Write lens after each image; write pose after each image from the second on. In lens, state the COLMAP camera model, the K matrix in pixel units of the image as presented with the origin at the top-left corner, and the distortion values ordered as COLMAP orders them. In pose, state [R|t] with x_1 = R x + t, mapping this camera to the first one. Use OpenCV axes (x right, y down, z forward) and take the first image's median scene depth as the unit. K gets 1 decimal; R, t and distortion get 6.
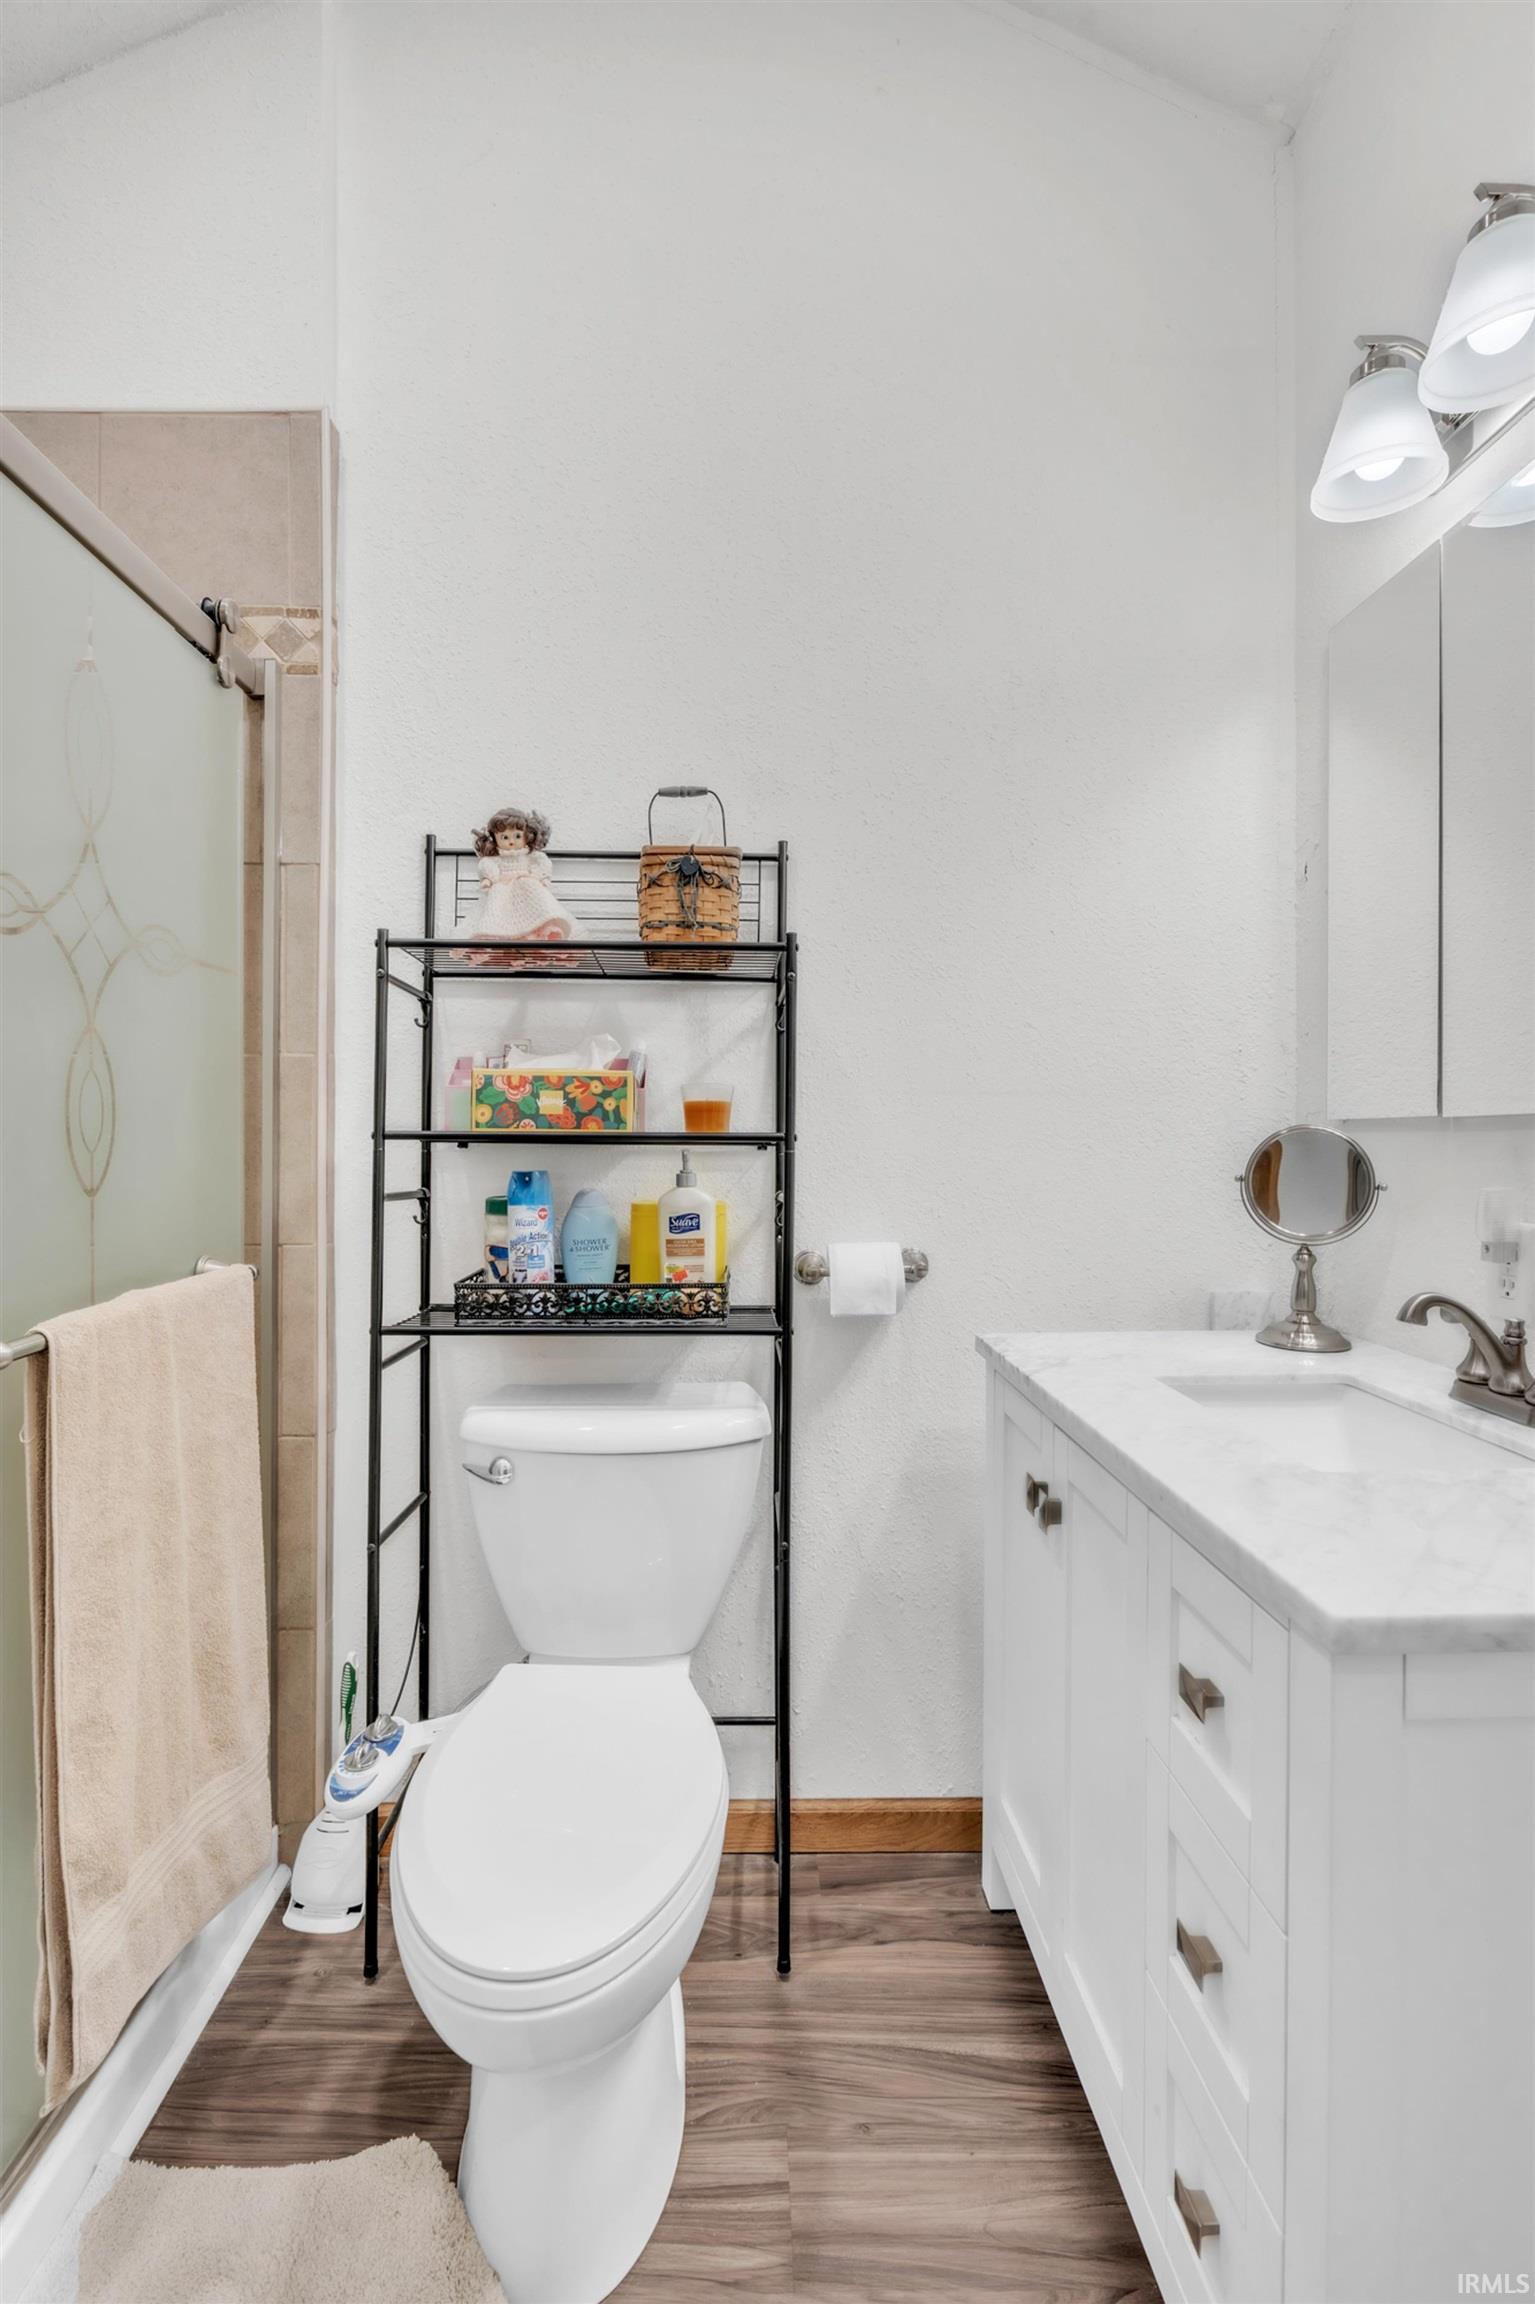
lens RADIAL K [[1032.4, 0, 767.5], [0, 1032.4, 1152.0], [0, 0, 1]] dist [-0.002881, 0.001195]
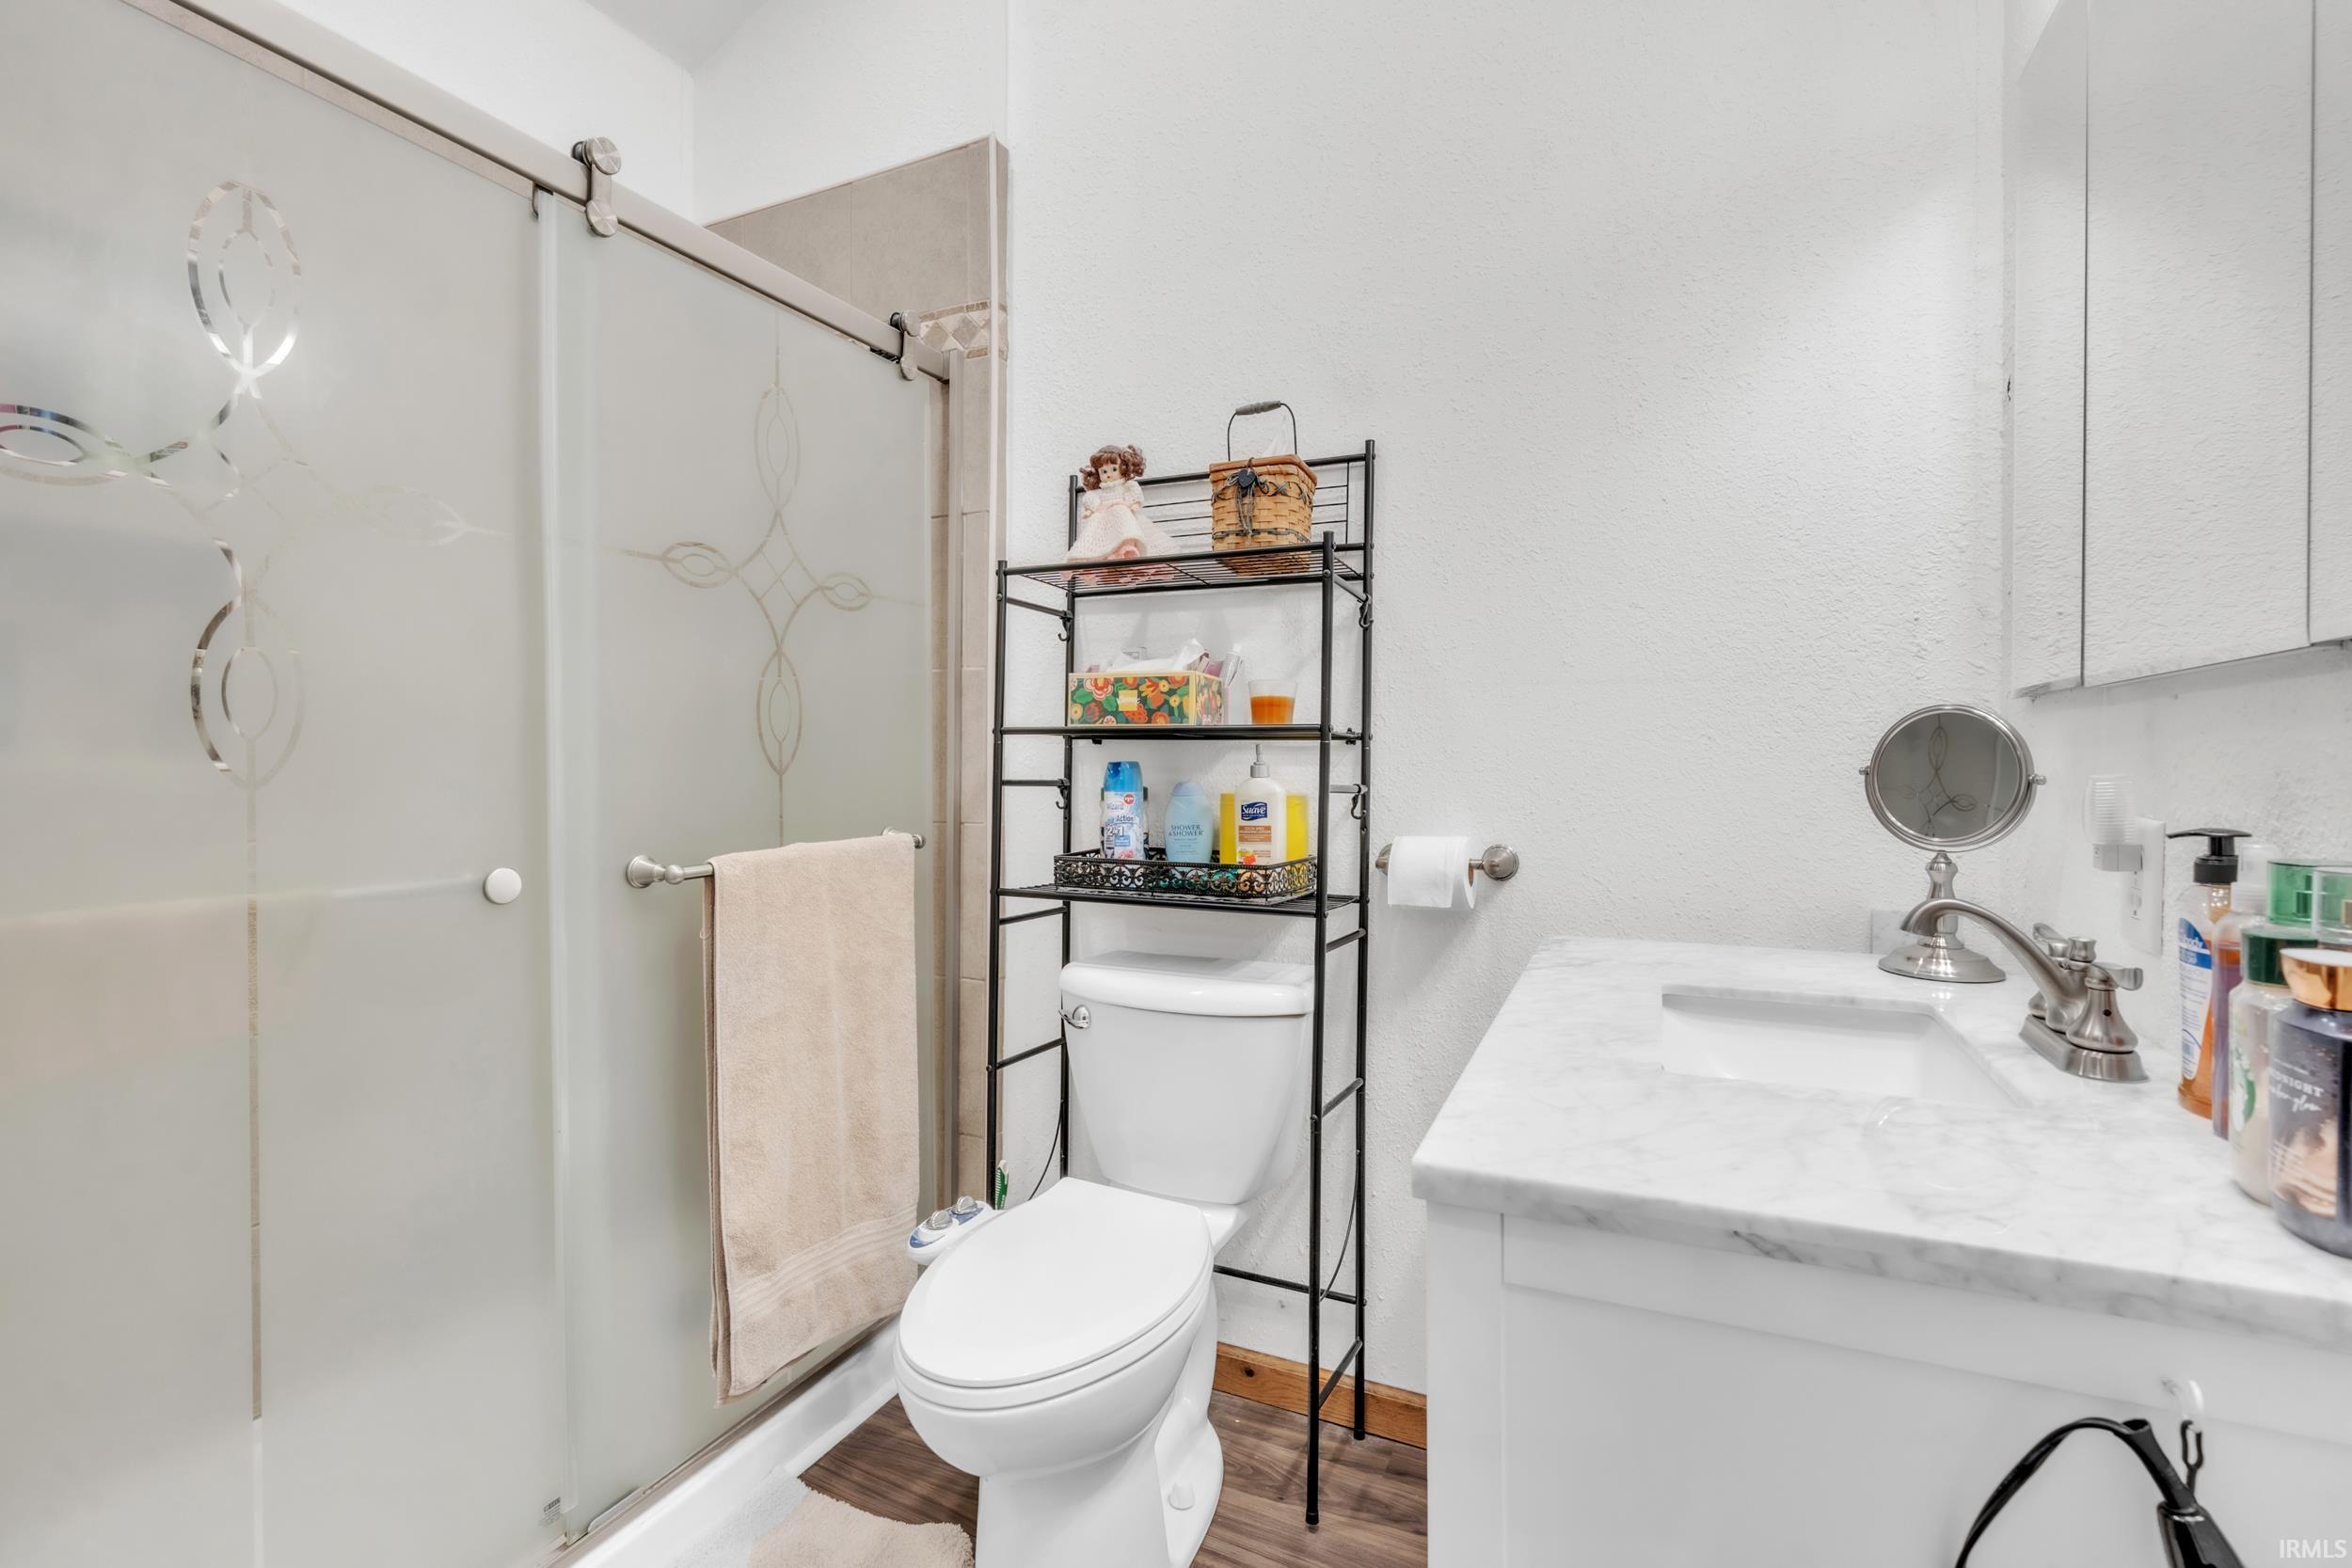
lens RADIAL K [[1058.2, 0, 1170.6], [0, 1058.2, 774.0], [0, 0, 1]] dist [-0.000624, 0.000289]
pose [[0.894597, 0.005893, -0.446835, 0.345159], [-0.003617, 0.999976, 0.005945, 0.025130], [0.446859, -0.003702, 0.894597, -0.023688]]
